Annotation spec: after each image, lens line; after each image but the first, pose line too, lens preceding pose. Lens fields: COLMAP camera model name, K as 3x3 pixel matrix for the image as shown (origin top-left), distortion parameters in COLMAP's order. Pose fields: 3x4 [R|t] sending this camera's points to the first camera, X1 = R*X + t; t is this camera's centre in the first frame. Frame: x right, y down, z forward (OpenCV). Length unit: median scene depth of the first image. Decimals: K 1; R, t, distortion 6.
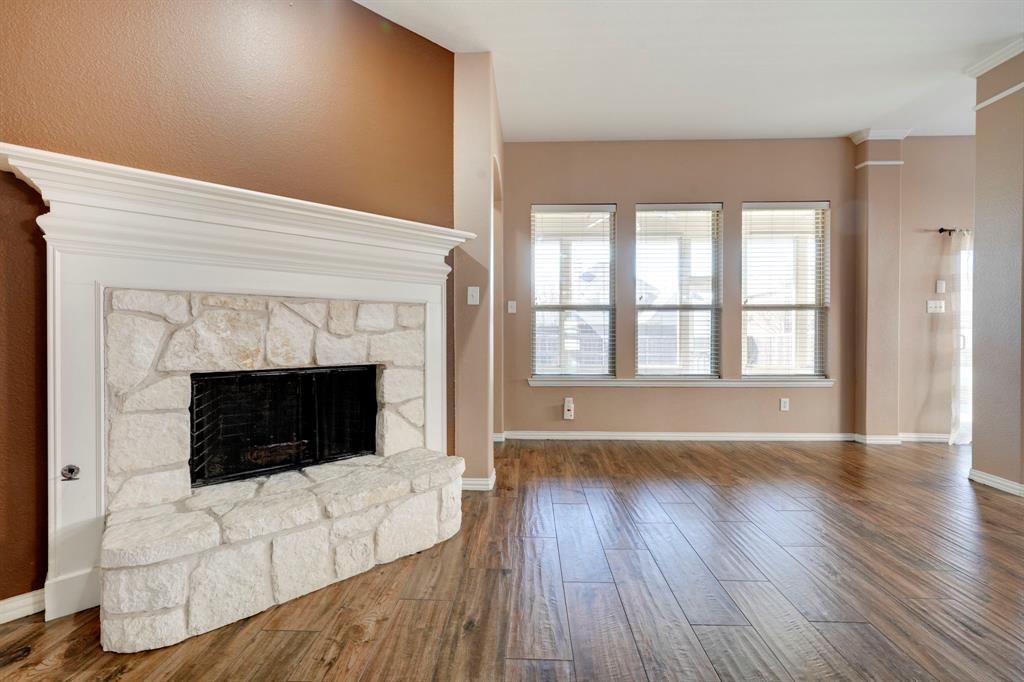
lens RADIAL K [[428.6, 0, 504.0], [0, 428.6, 339.9], [0, 0, 1]] dist [-0.006472, 0.001983]
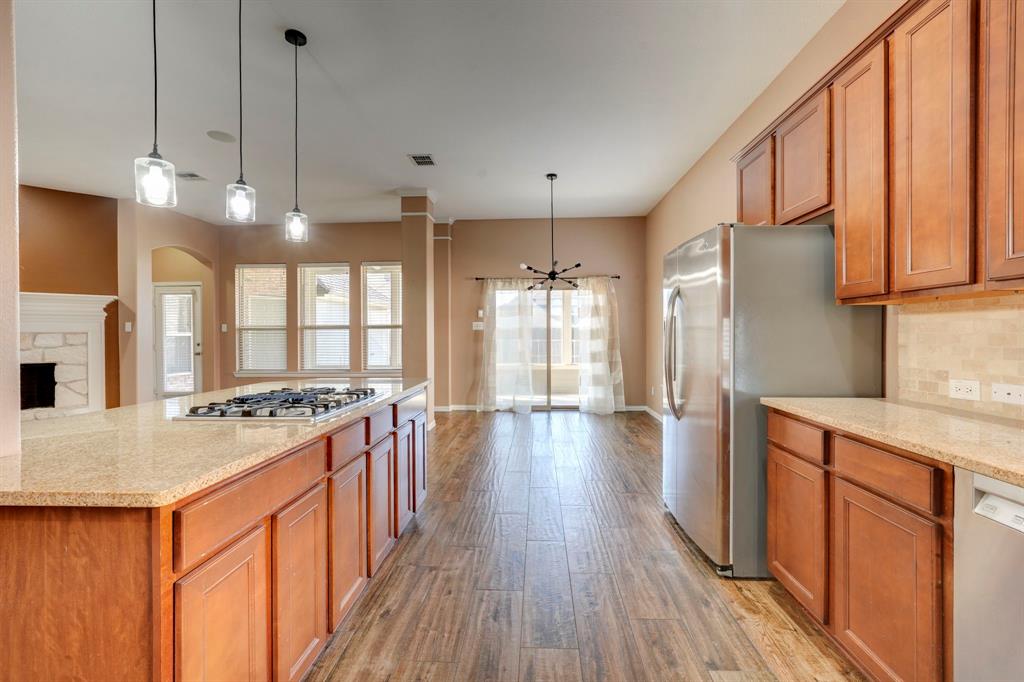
lens RADIAL K [[455.7, 0, 515.2], [0, 455.7, 334.9], [0, 0, 1]] dist [-0.006338, 0.000526]
pose [[0.999937, -0.009298, 0.006353, 1.746341], [0.009428, 0.999739, -0.020797, -0.010756], [-0.006158, 0.020856, 0.999764, -1.084629]]
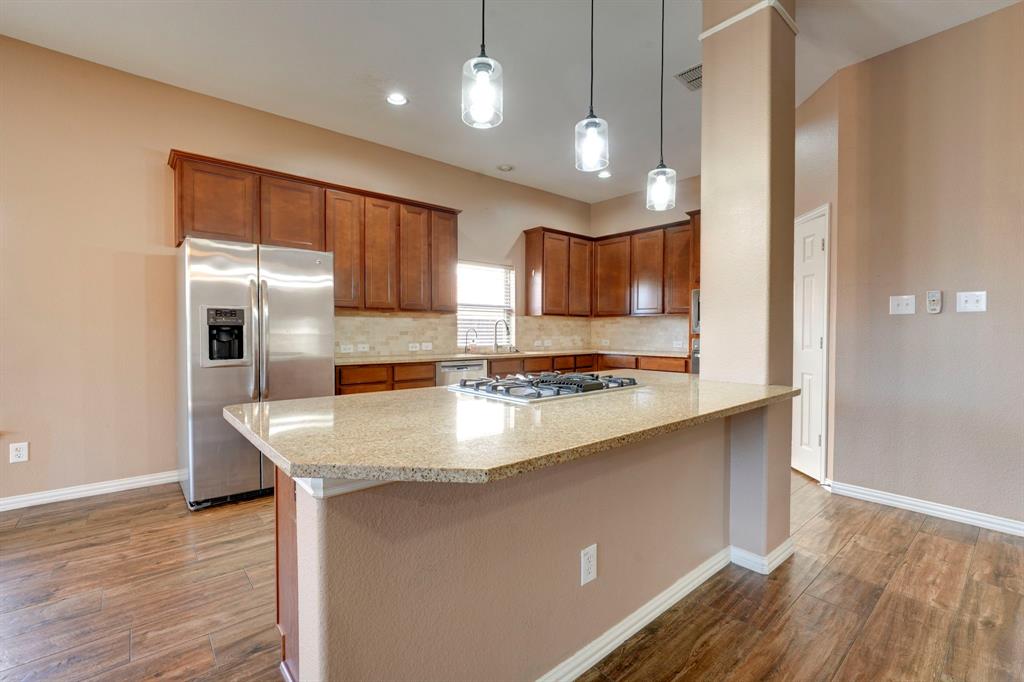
lens RADIAL K [[455.7, 0, 518.1], [0, 455.7, 345.7], [0, 0, 1]] dist [-0.006338, 0.000526]
pose [[-0.707441, -0.031213, 0.706082, 0.903934], [0.008454, 0.998579, 0.052613, -0.027798], [-0.706721, 0.043190, -0.706172, 0.185124]]
